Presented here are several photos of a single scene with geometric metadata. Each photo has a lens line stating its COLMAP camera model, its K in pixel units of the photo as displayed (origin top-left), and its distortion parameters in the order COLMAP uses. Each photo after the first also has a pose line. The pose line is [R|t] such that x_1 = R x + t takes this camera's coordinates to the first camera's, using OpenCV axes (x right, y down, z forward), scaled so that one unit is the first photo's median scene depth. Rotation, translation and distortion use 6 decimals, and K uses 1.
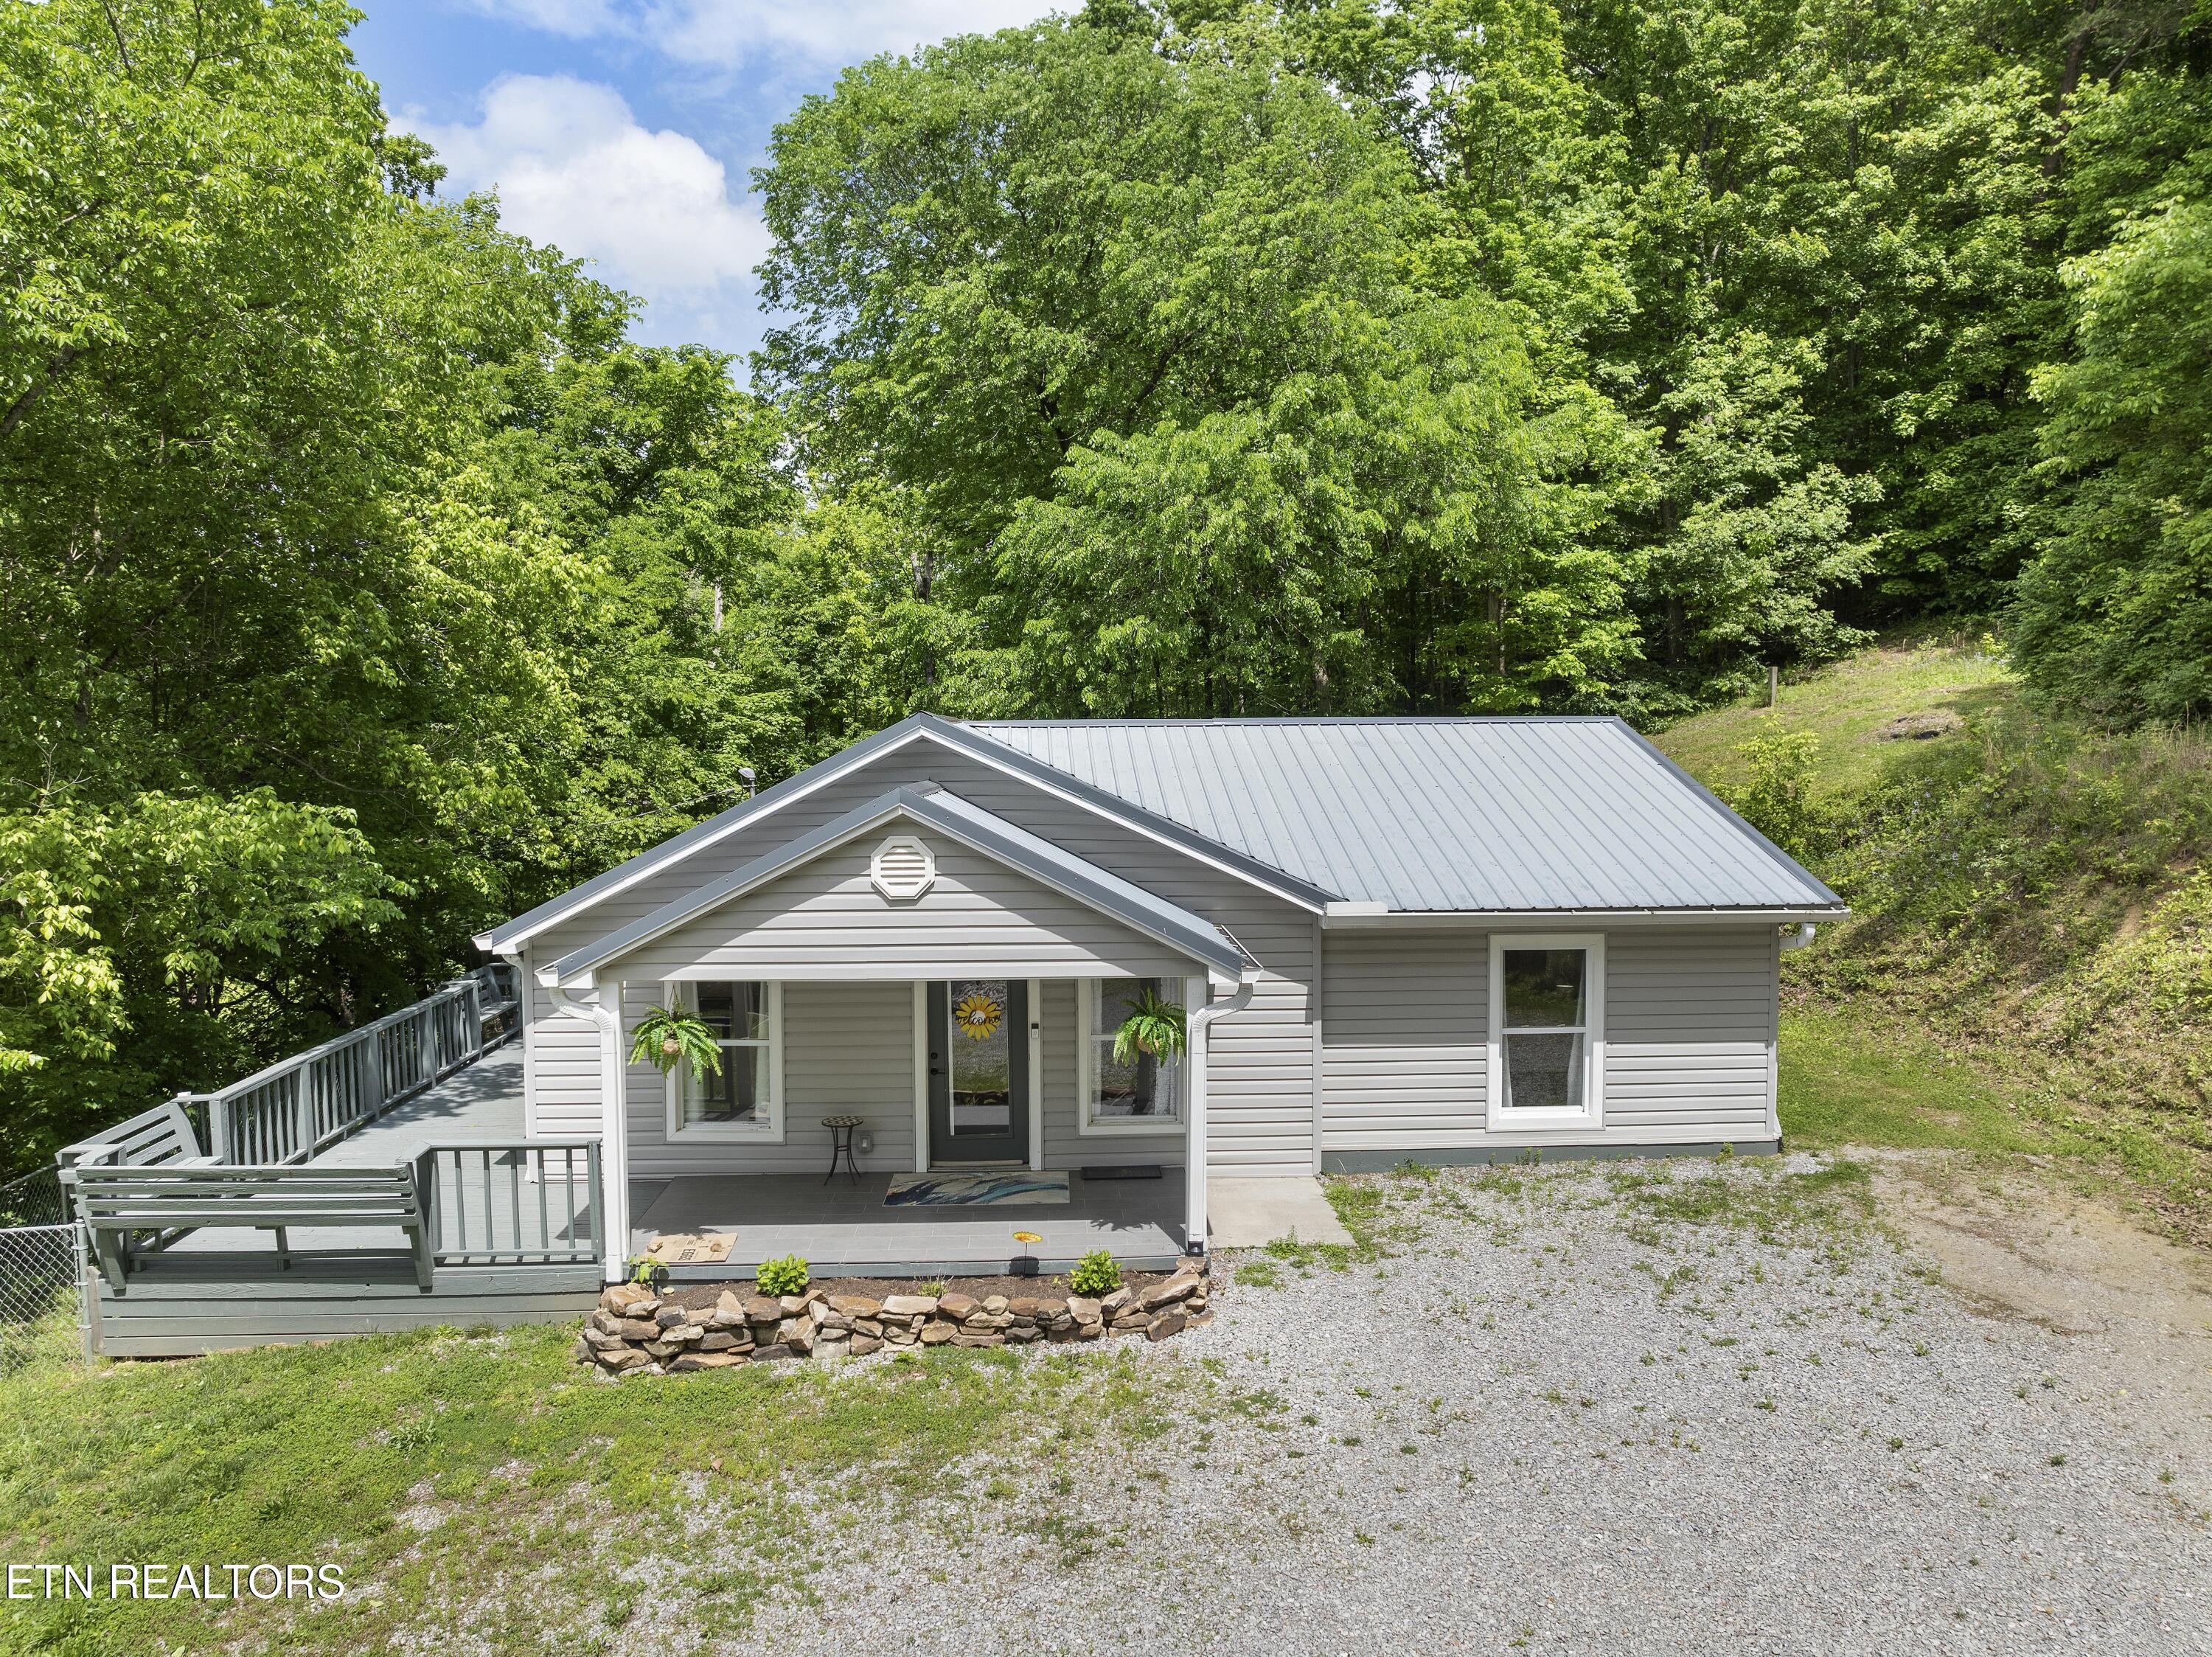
lens RADIAL K [[1560.8, 0, 1105.3], [0, 1560.8, 833.0], [0, 0, 1]] dist [-0.047571, 0.015968]
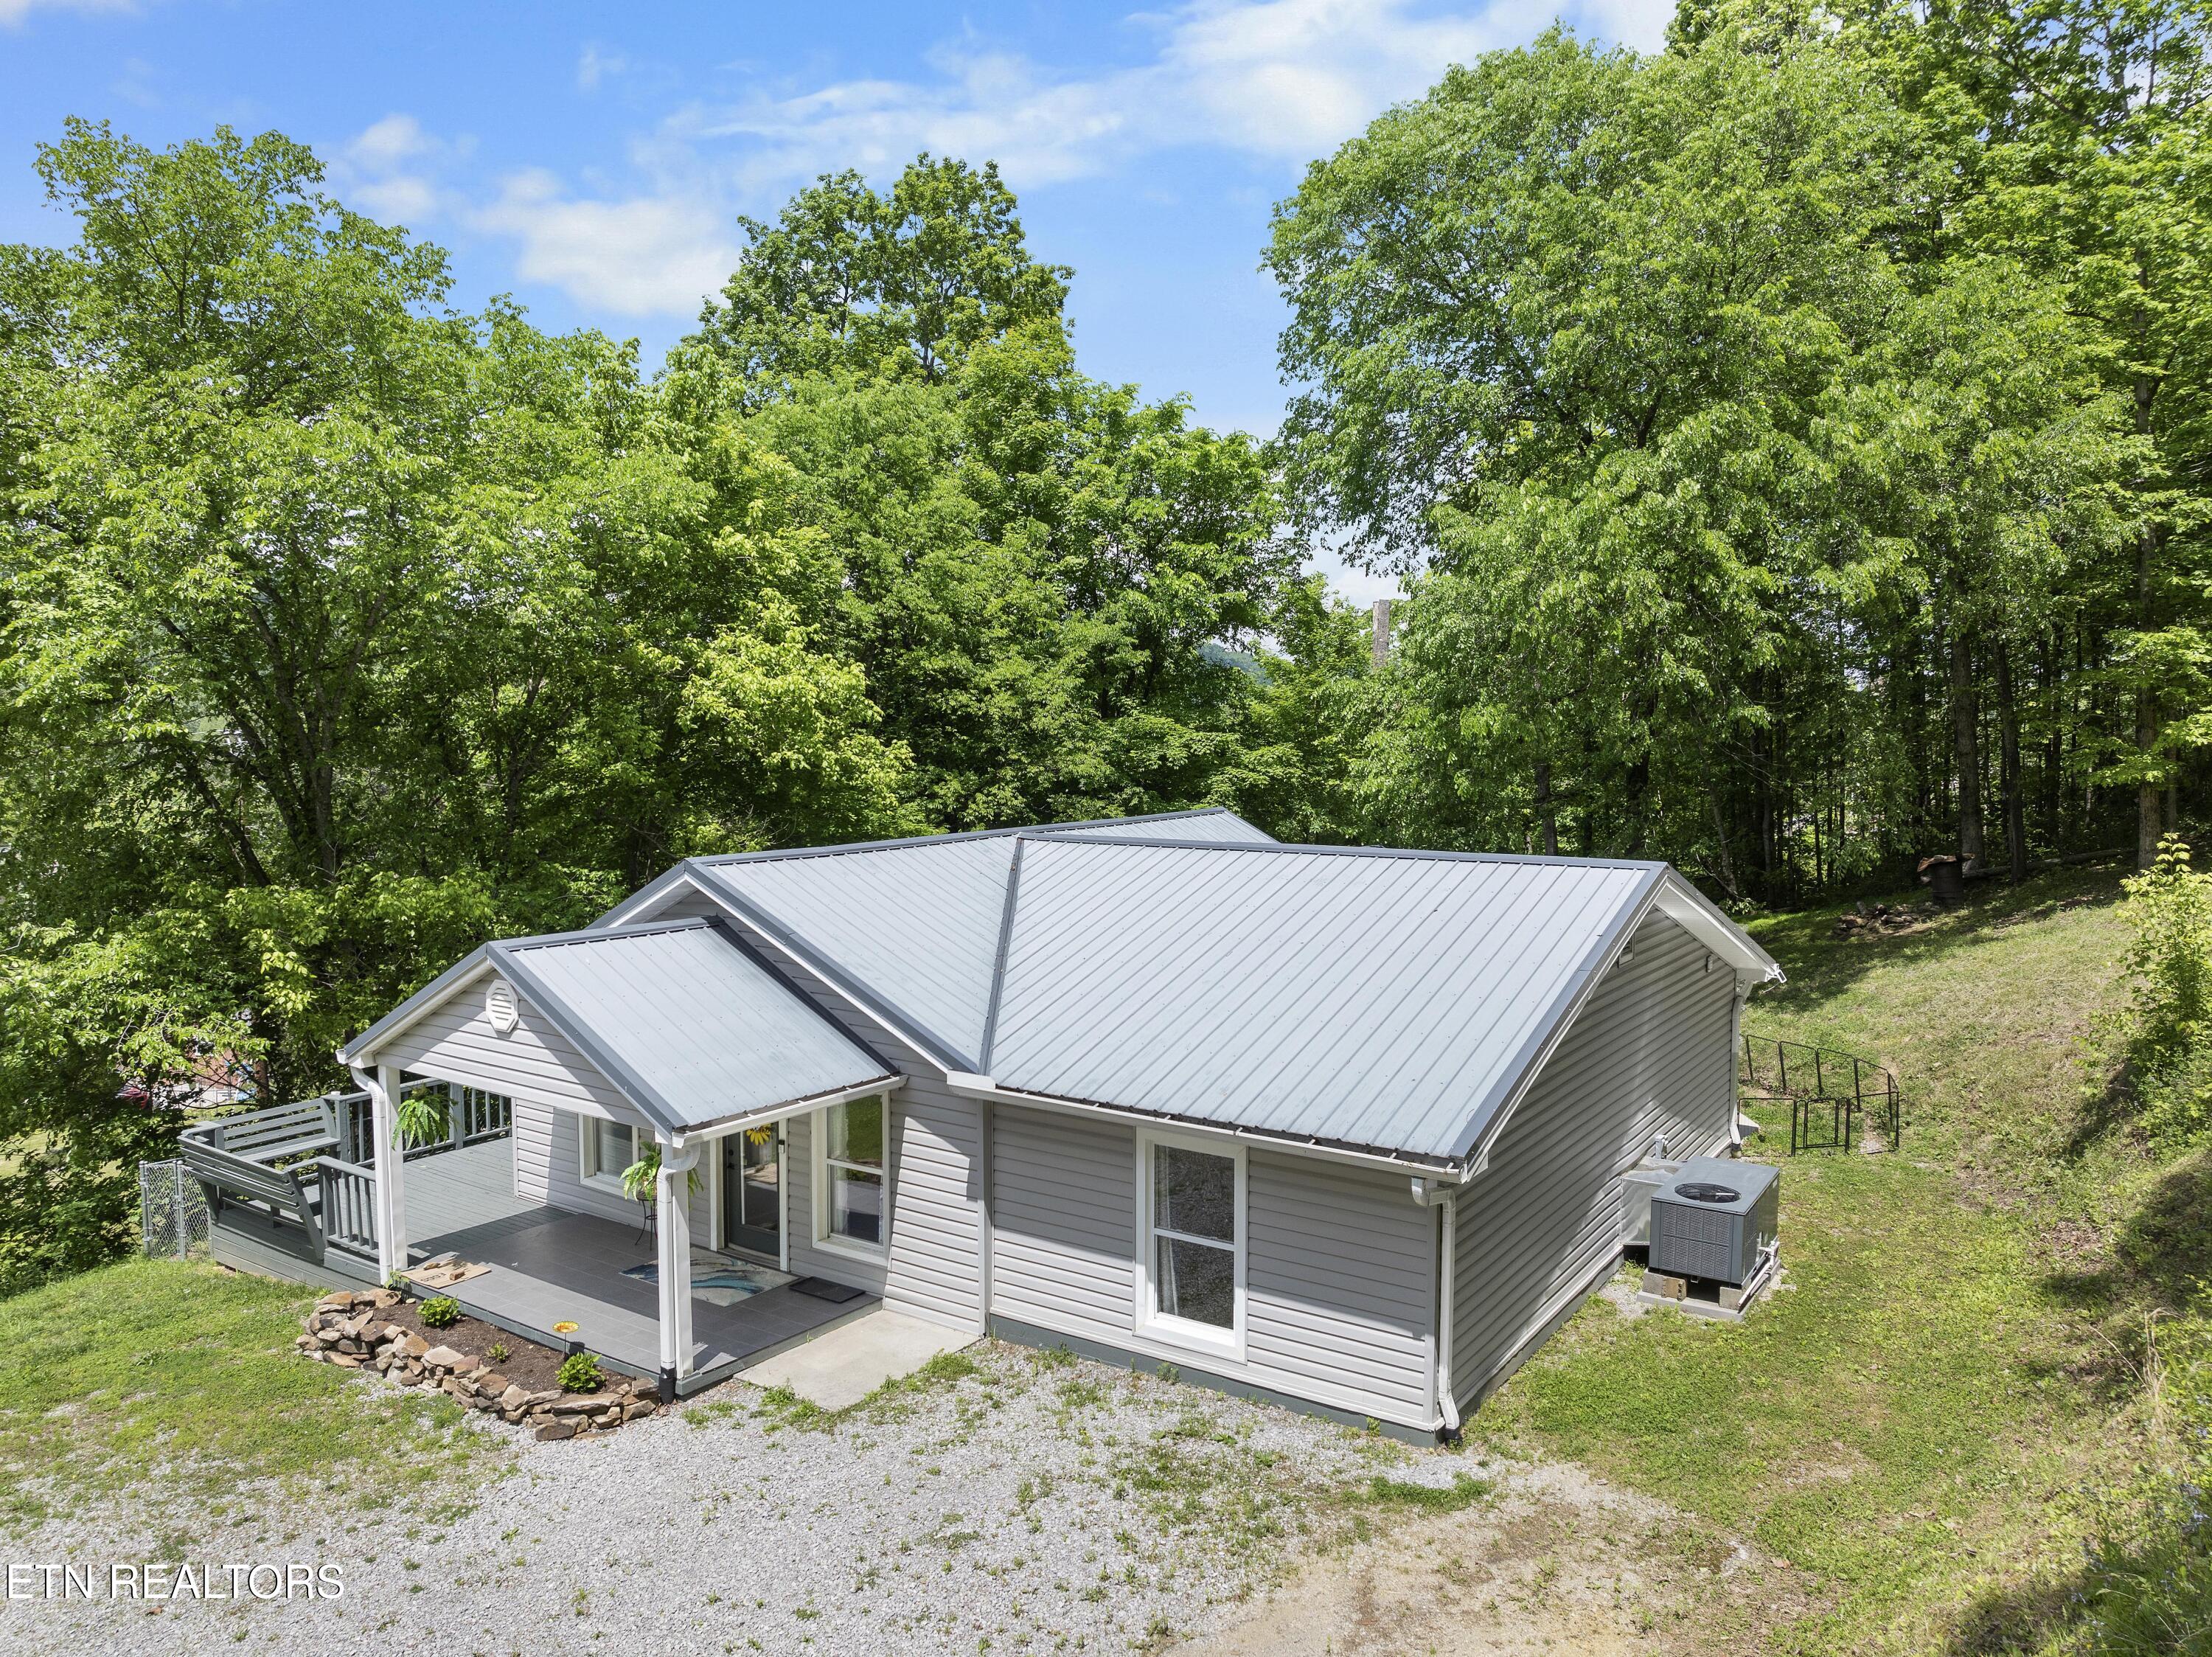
lens RADIAL K [[1560.8, 0, 1115.5], [0, 1560.8, 848.2], [0, 0, 1]] dist [-0.047571, 0.015968]
pose [[0.796426, 0.053058, -0.602404, 0.795819], [-0.042103, 0.998591, 0.032290, -0.130281], [0.603269, -0.000354, 0.797538, 0.257462]]
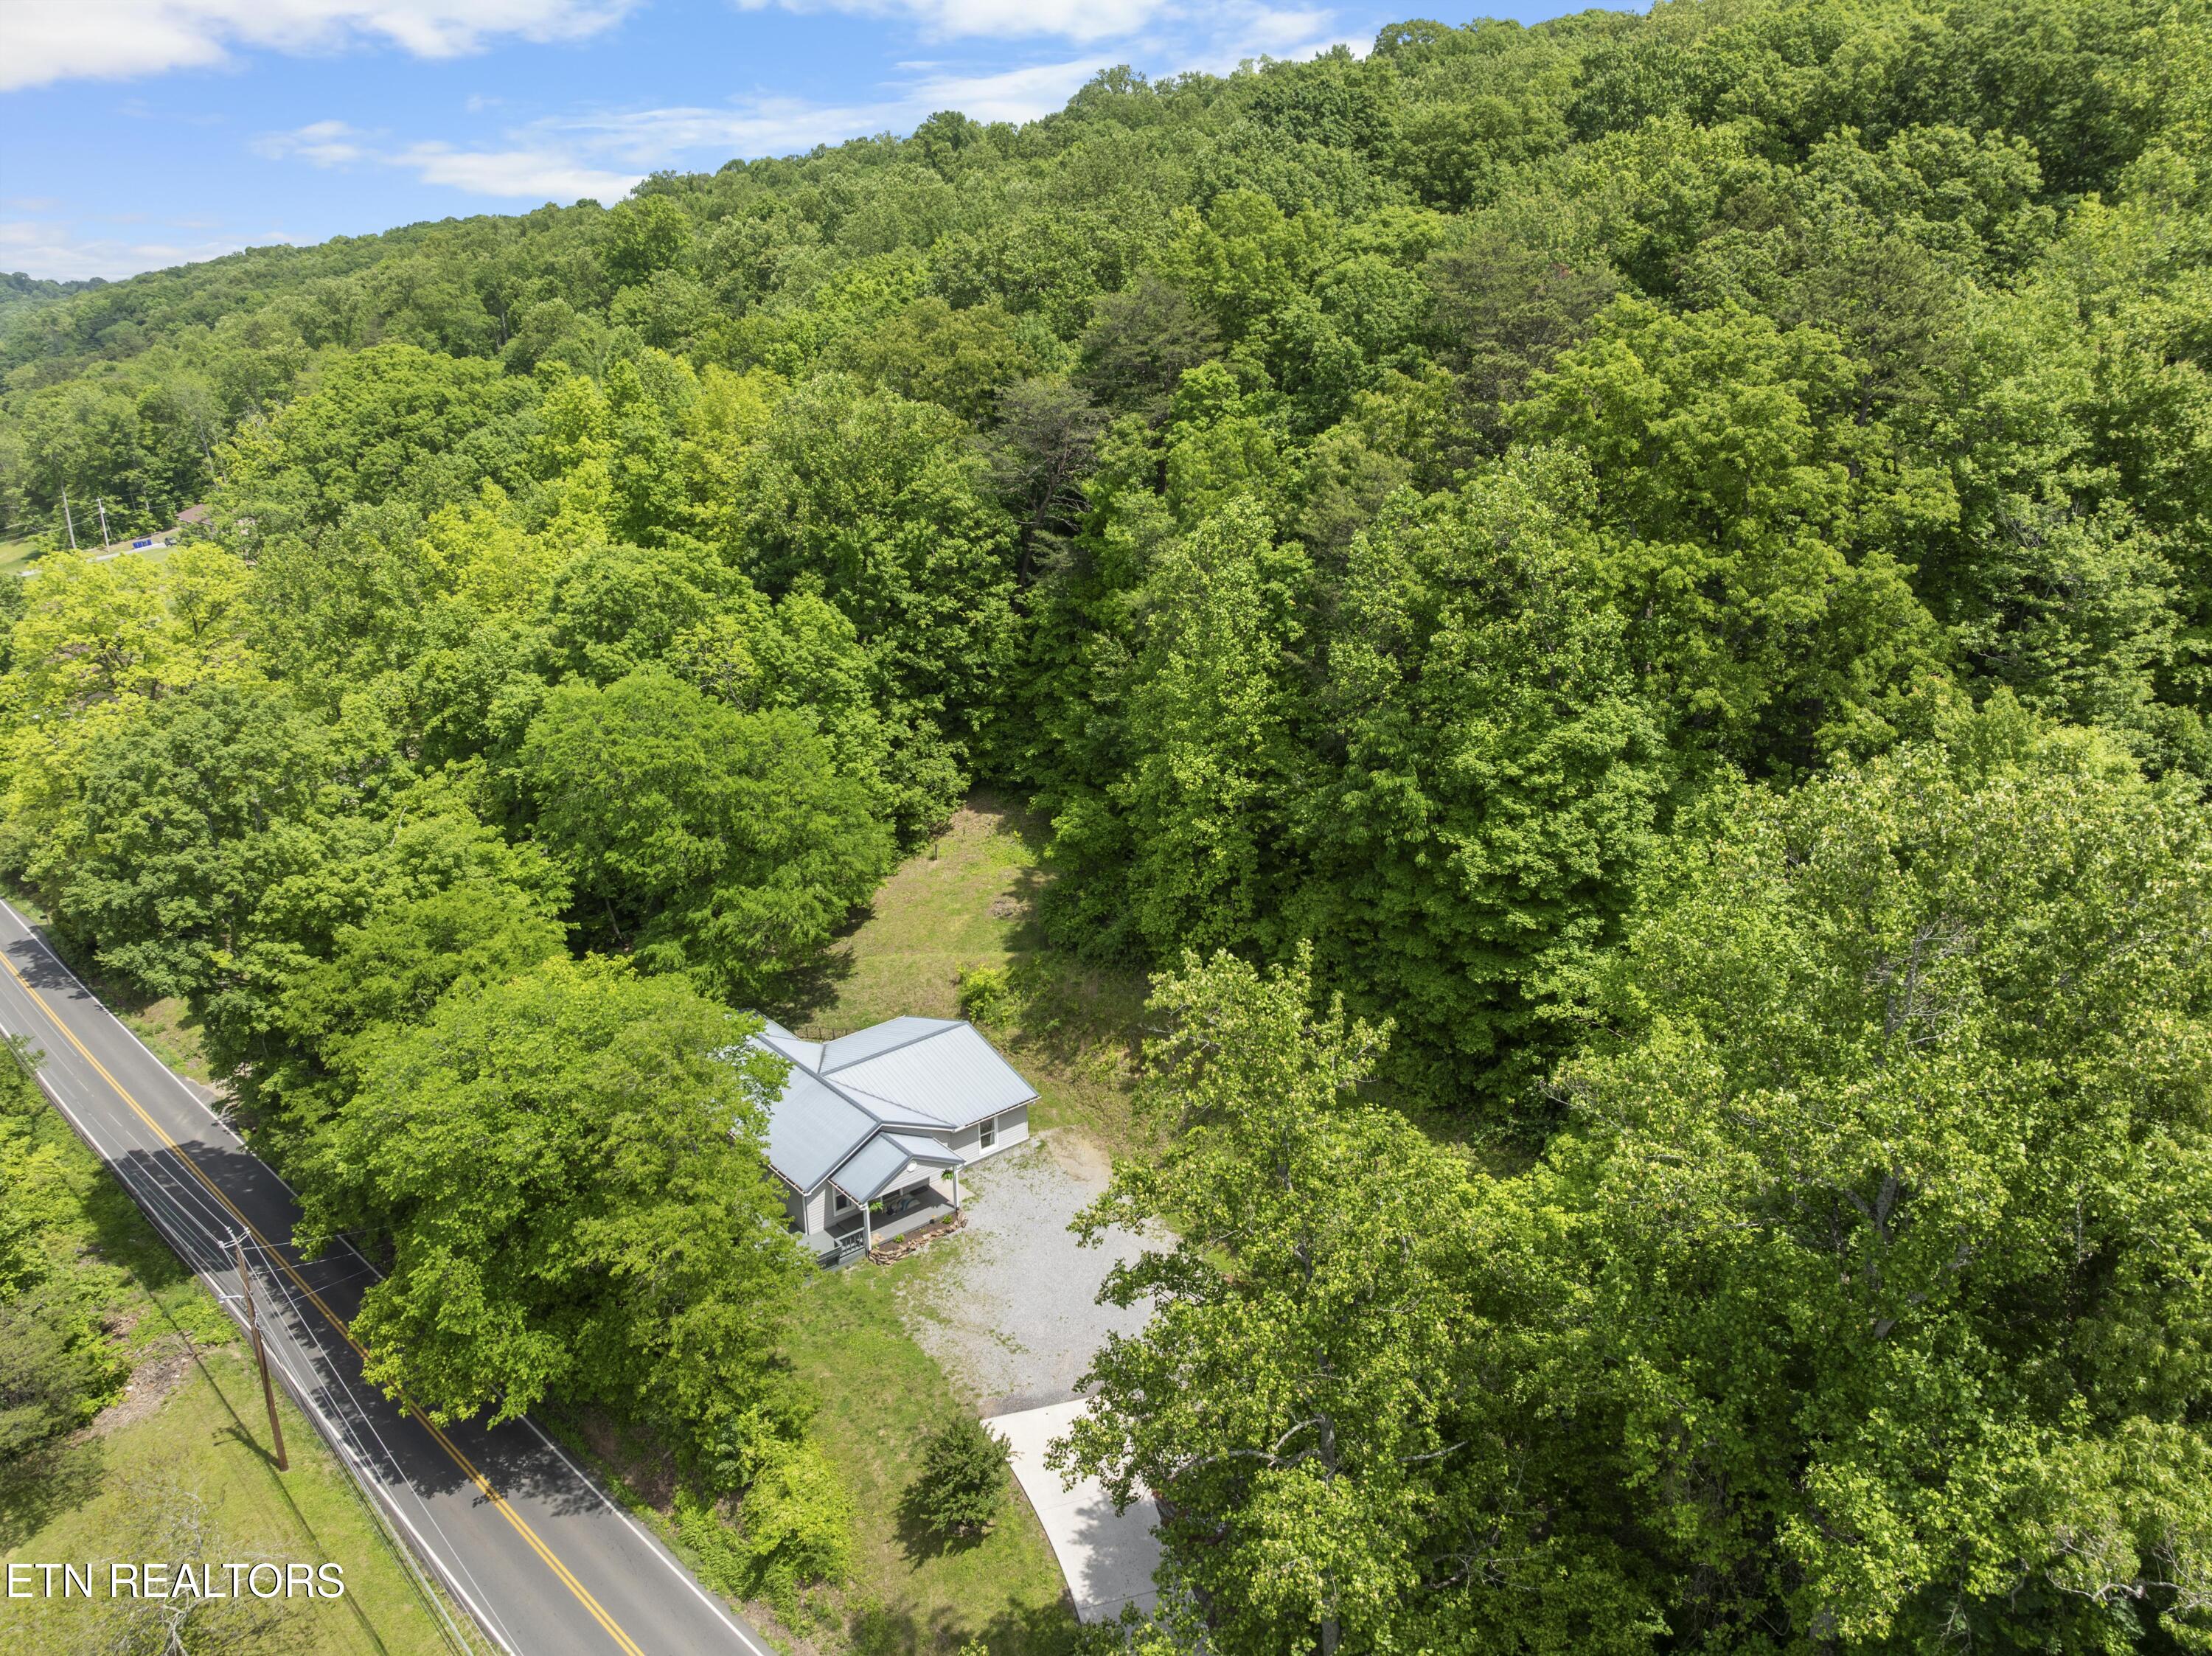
lens RADIAL K [[1560.7, 0, 1108.2], [0, 1560.7, 821.8], [0, 0, 1]] dist [-0.047571, 0.015968]
pose [[0.792053, -0.196502, 0.577962, -2.062081], [0.041568, 0.961939, 0.270085, -2.133958], [-0.609036, -0.189896, 0.770074, -2.815937]]
